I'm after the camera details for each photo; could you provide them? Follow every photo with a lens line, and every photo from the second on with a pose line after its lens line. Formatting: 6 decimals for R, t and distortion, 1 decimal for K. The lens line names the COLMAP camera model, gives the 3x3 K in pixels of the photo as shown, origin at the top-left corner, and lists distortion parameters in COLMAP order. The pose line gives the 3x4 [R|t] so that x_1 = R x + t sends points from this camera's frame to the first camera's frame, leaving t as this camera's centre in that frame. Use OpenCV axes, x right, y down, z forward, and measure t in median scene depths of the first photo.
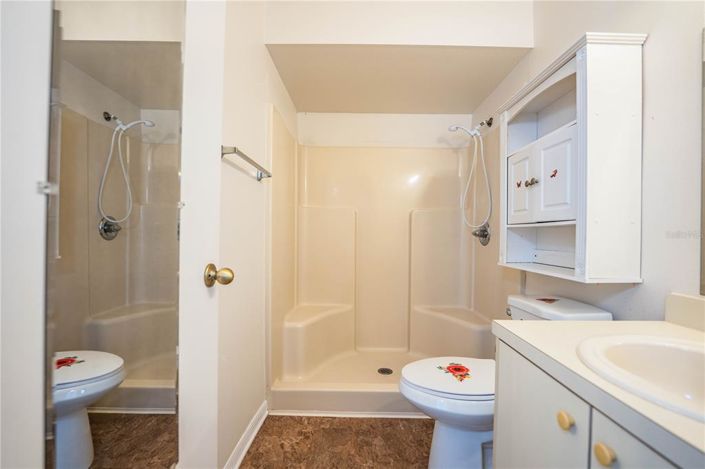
lens RADIAL K [[299.6, 0, 352.5], [0, 299.6, 234.5], [0, 0, 1]] dist [-0.019492, 0.000738]
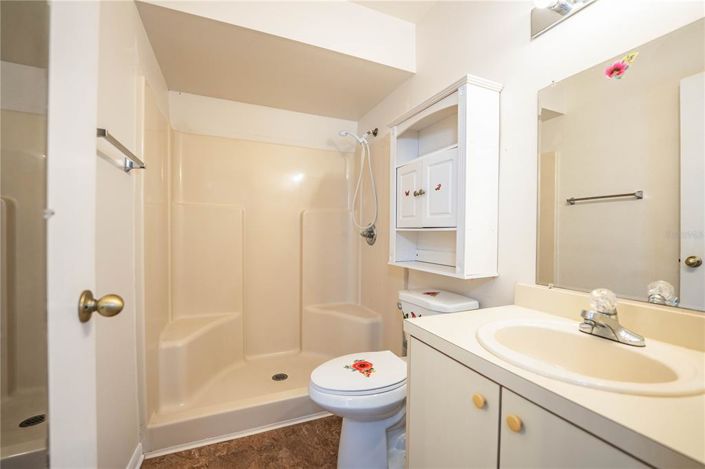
lens RADIAL K [[299.6, 0, 352.5], [0, 299.6, 234.5], [0, 0, 1]] dist [-0.019492, 0.000738]
pose [[0.912209, -0.006893, 0.409668, -0.098281], [0.000295, 0.999869, 0.016165, -0.028552], [-0.409725, -0.014625, 0.912092, 0.041060]]
